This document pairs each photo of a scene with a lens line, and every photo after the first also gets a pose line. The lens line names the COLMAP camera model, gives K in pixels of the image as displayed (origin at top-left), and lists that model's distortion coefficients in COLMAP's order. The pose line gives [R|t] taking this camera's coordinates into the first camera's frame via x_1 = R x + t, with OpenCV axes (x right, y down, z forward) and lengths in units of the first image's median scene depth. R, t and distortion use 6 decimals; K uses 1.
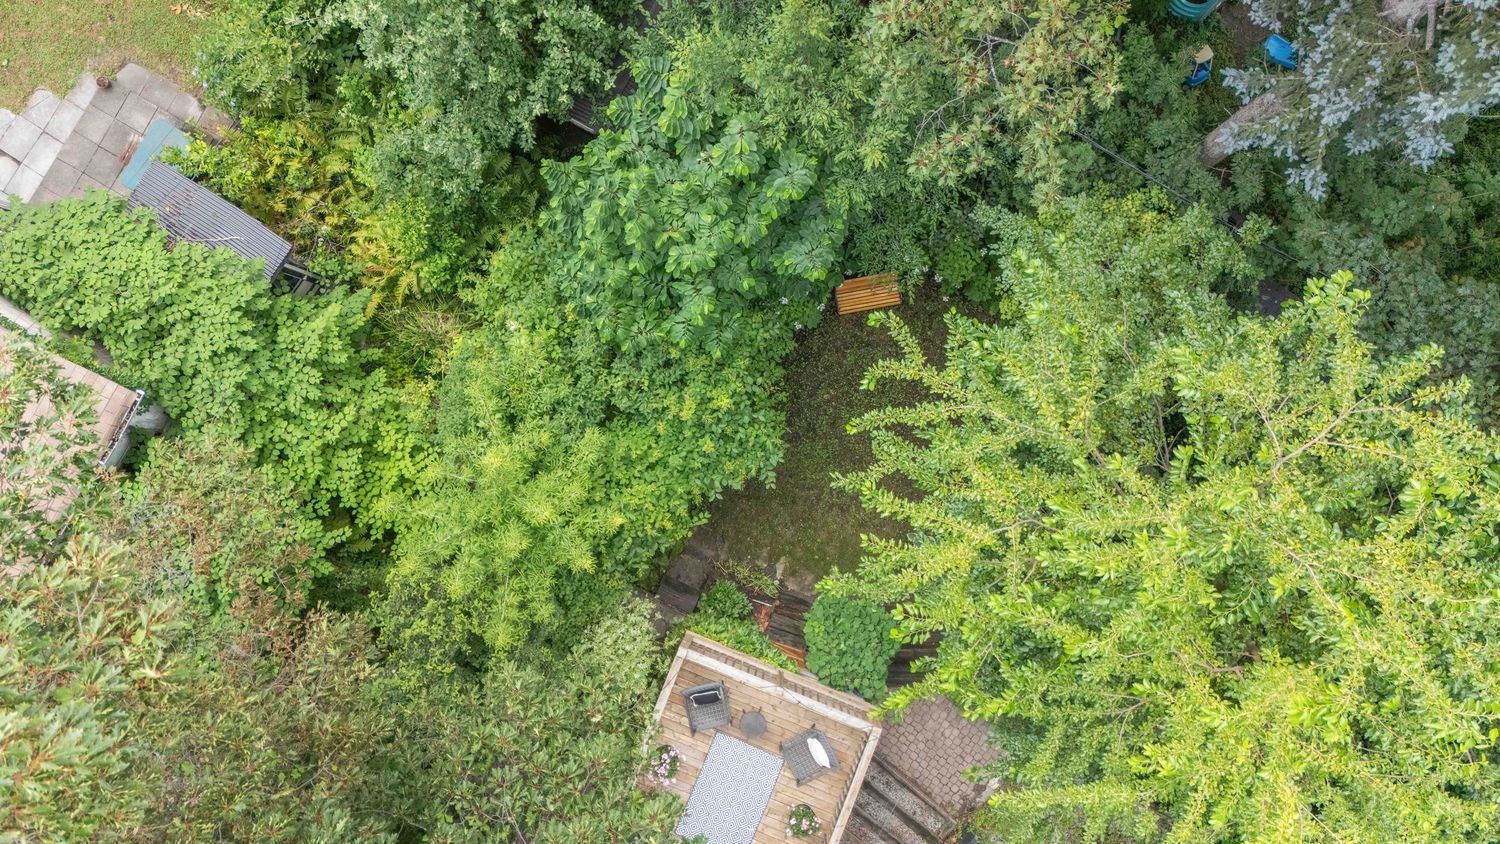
lens RADIAL K [[1092.0, 0, 752.8], [0, 1092.0, 421.0], [0, 0, 1]] dist [0.052973, -0.032004]
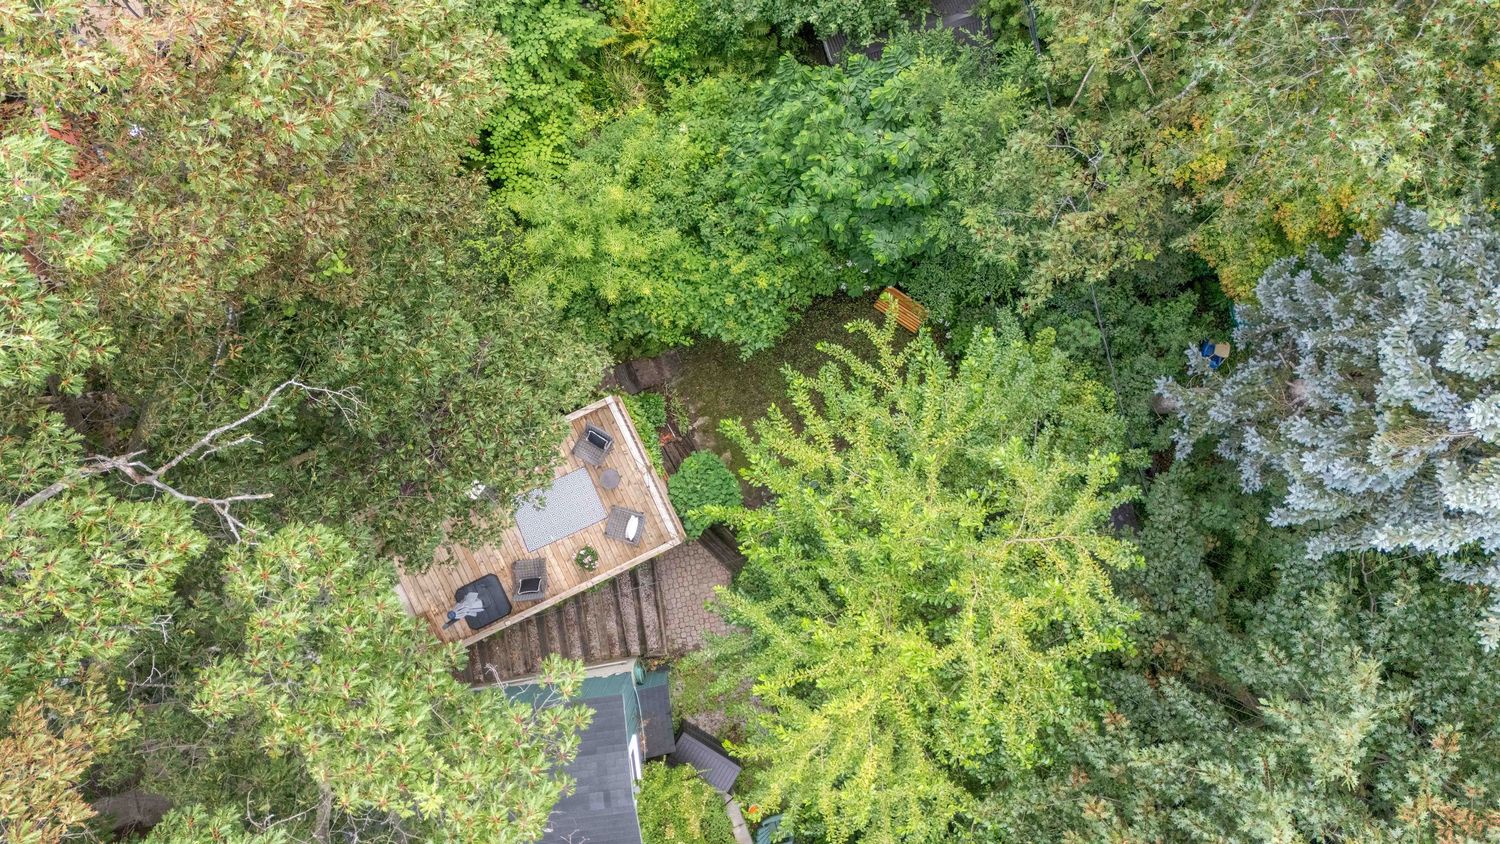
lens RADIAL K [[1084.1, 0, 752.7], [0, 1084.1, 421.4], [0, 0, 1]] dist [0.071882, -0.079418]
pose [[0.727819, 0.685243, 0.026865, 0.042902], [-0.685750, 0.727531, 0.021091, 0.081899], [-0.005092, -0.033773, 0.999417, -0.299052]]
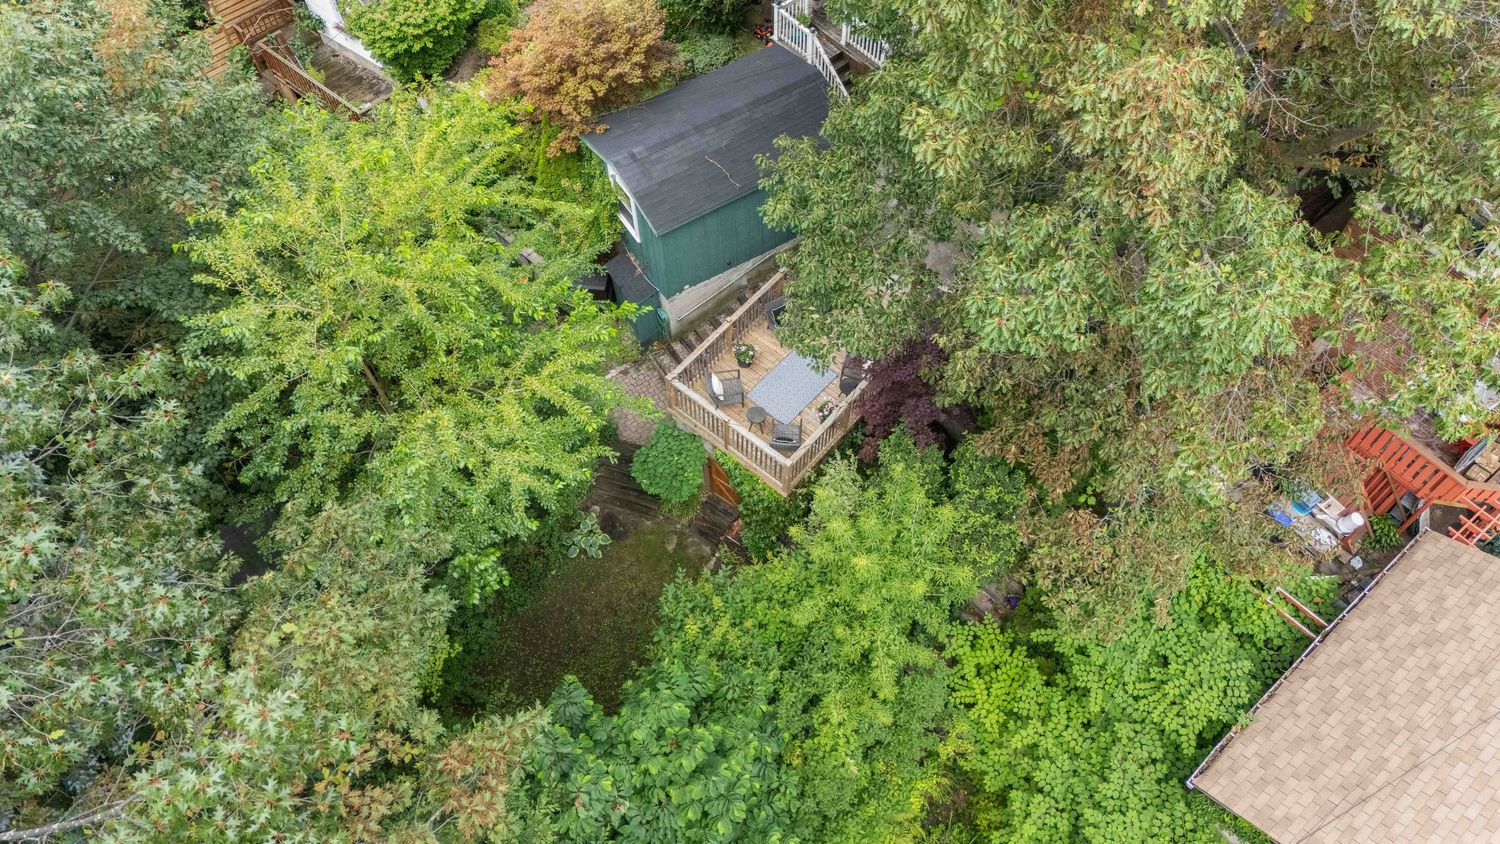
lens RADIAL K [[1072.2, 0, 758.0], [0, 1072.2, 422.6], [0, 0, 1]] dist [0.138552, -0.146940]
pose [[-0.948394, -0.258153, 0.184135, -0.246758], [0.316830, -0.795165, 0.517041, -0.409473], [0.012942, 0.548699, 0.835920, -0.088337]]
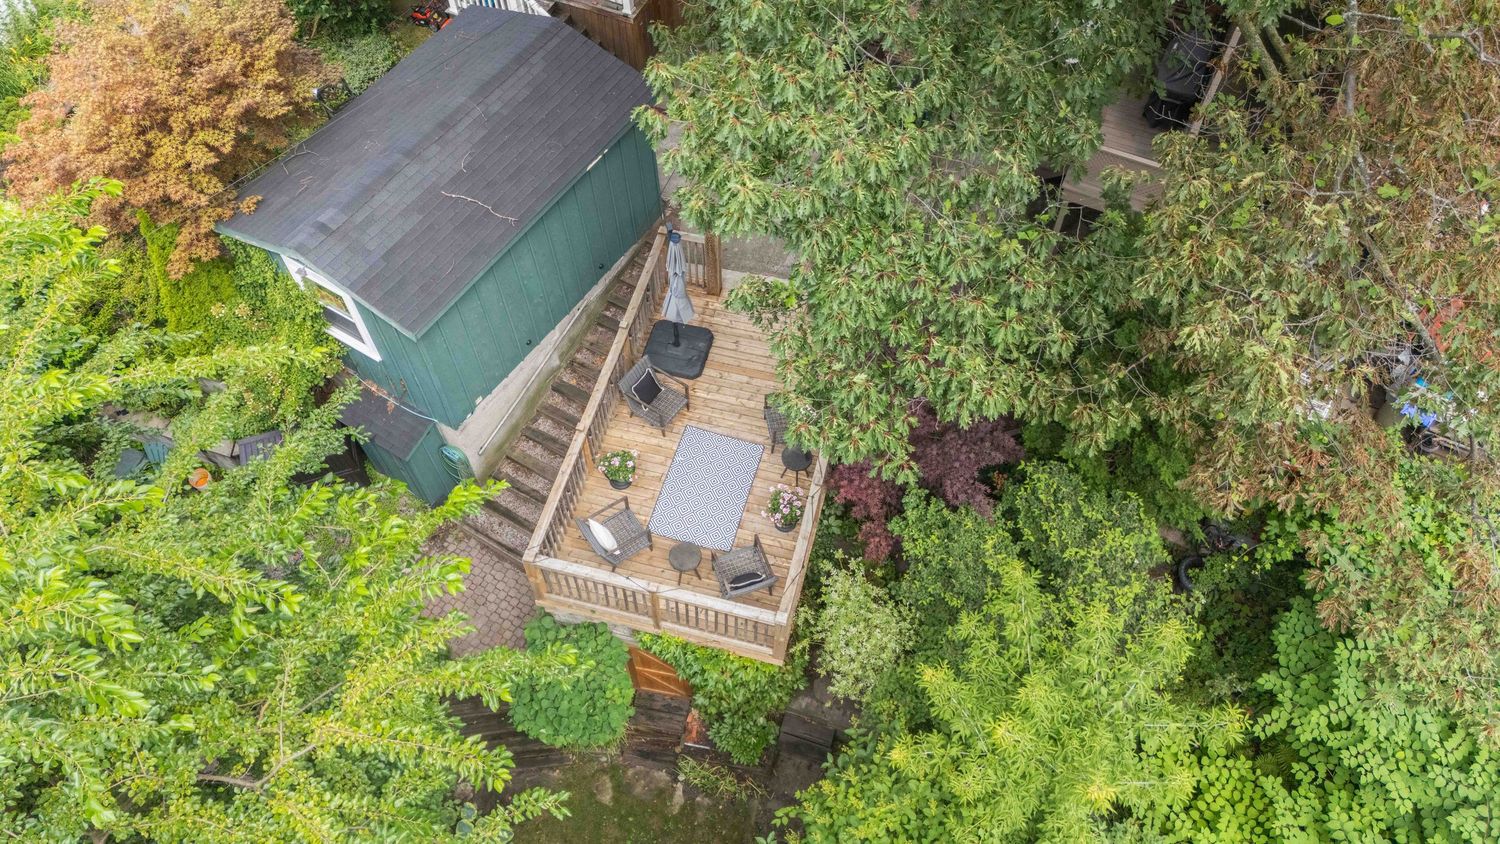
lens RADIAL K [[1092.0, 0, 752.8], [0, 1092.0, 421.0], [0, 0, 1]] dist [0.052973, -0.032004]
pose [[-0.992588, 0.109963, -0.051739, -0.018936], [-0.120083, -0.822037, 0.556628, -0.099203], [0.018678, 0.558716, 0.829149, 0.272300]]
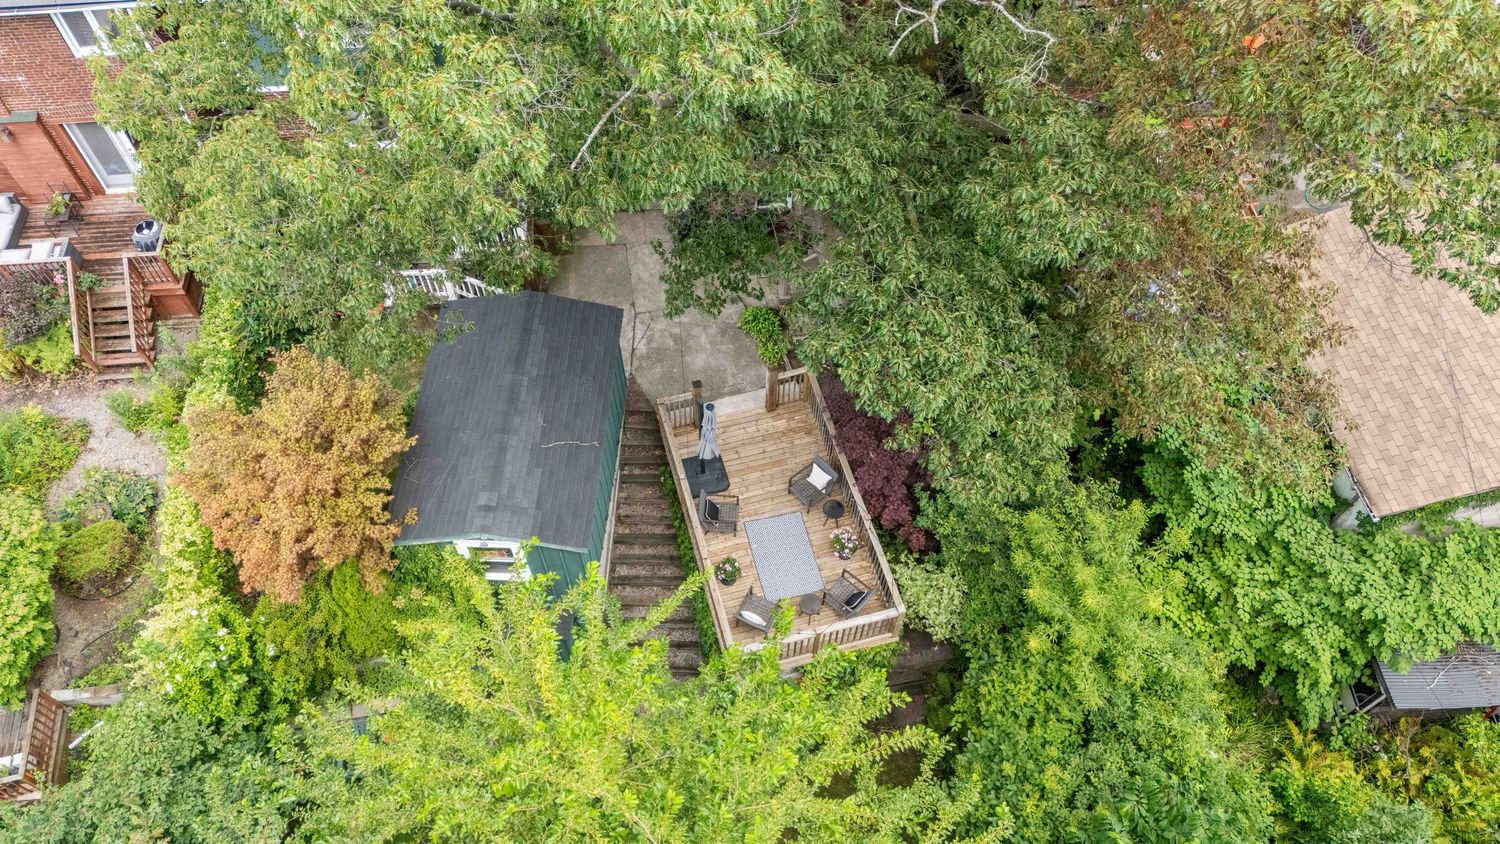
lens RADIAL K [[1074.9, 0, 754.0], [0, 1074.9, 420.6], [0, 0, 1]] dist [0.072526, -0.065843]
pose [[-0.800096, 0.504213, -0.324985, 0.331808], [-0.599769, -0.662358, 0.448954, -0.080274], [0.011112, 0.554123, 0.832361, -0.087010]]
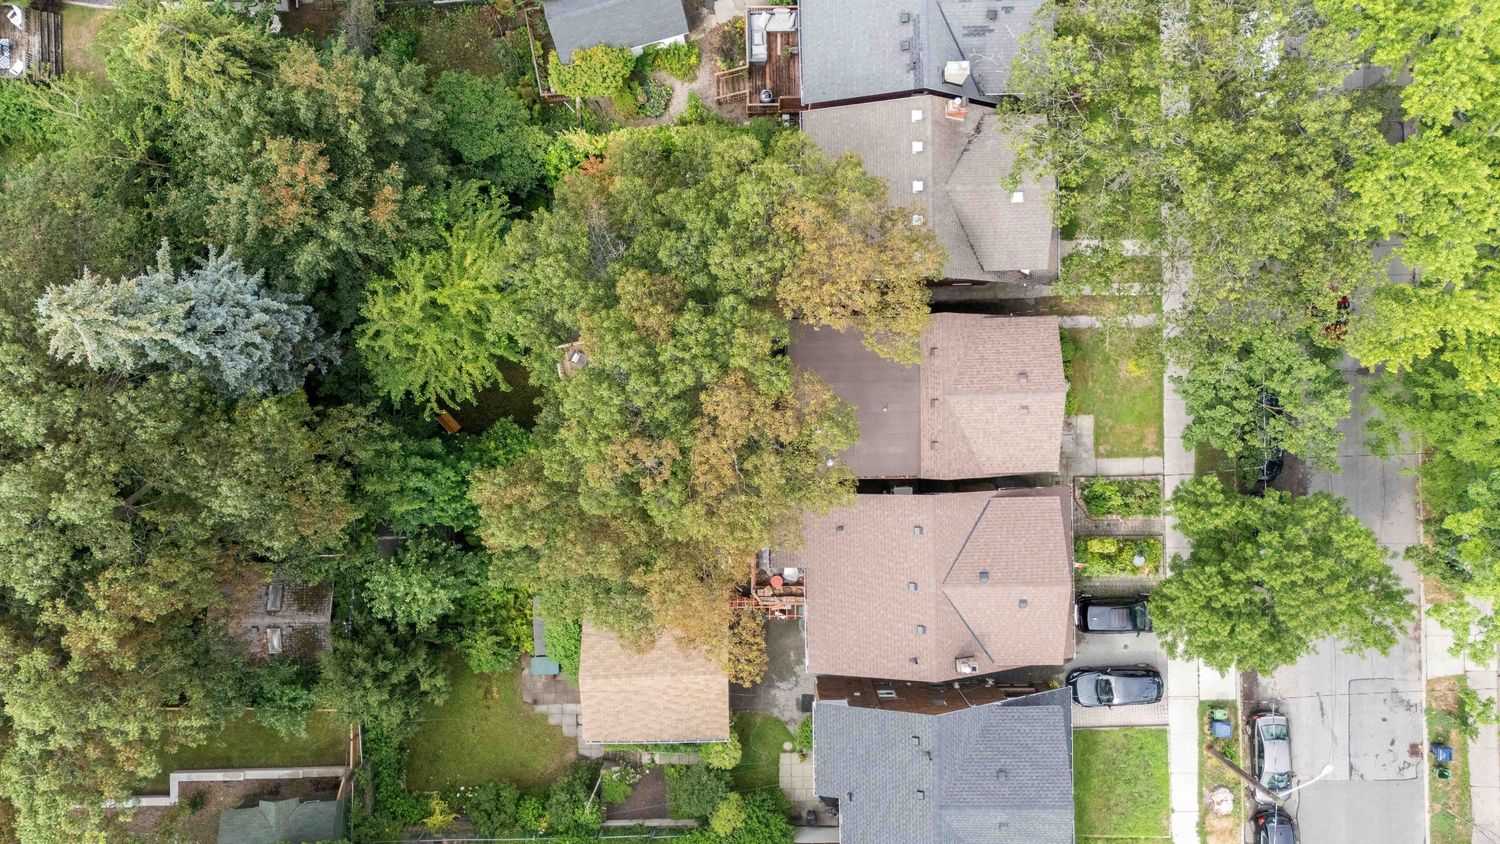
lens RADIAL K [[1092.0, 0, 752.8], [0, 1092.0, 421.0], [0, 0, 1]] dist [0.052973, -0.032004]
pose [[-0.534178, -0.845141, 0.019736, -0.419339], [0.845318, -0.534262, 0.001192, 0.625765], [0.009536, 0.017320, 0.999805, -2.063984]]
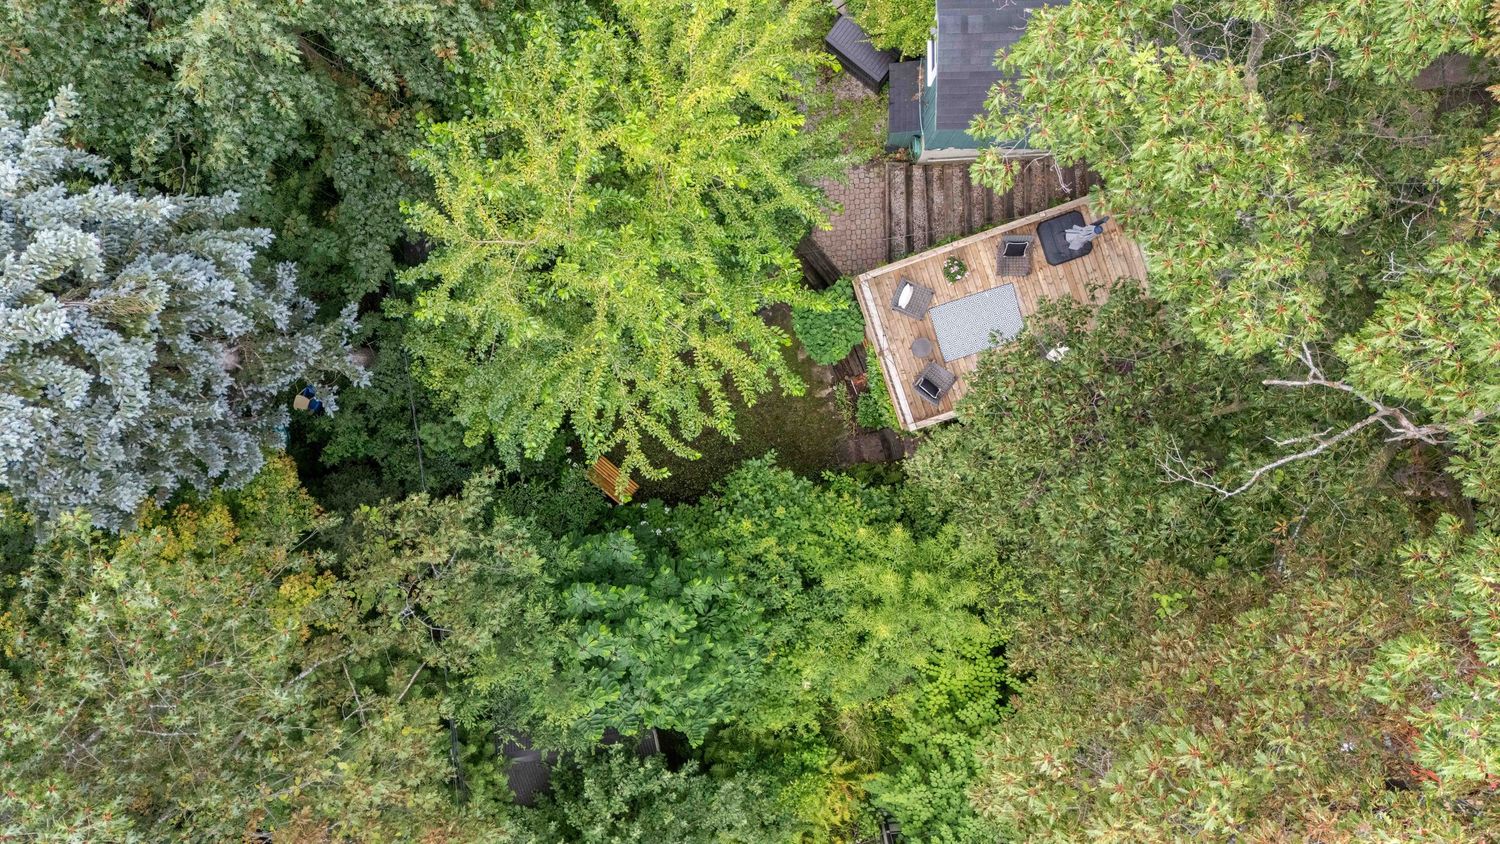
lens RADIAL K [[1084.1, 0, 752.7], [0, 1084.1, 421.4], [0, 0, 1]] dist [0.071882, -0.079418]
pose [[-0.642502, -0.766250, 0.007260, 0.053293], [0.766051, -0.642511, -0.018583, 0.089884], [0.018904, -0.006378, 0.999801, -0.299571]]
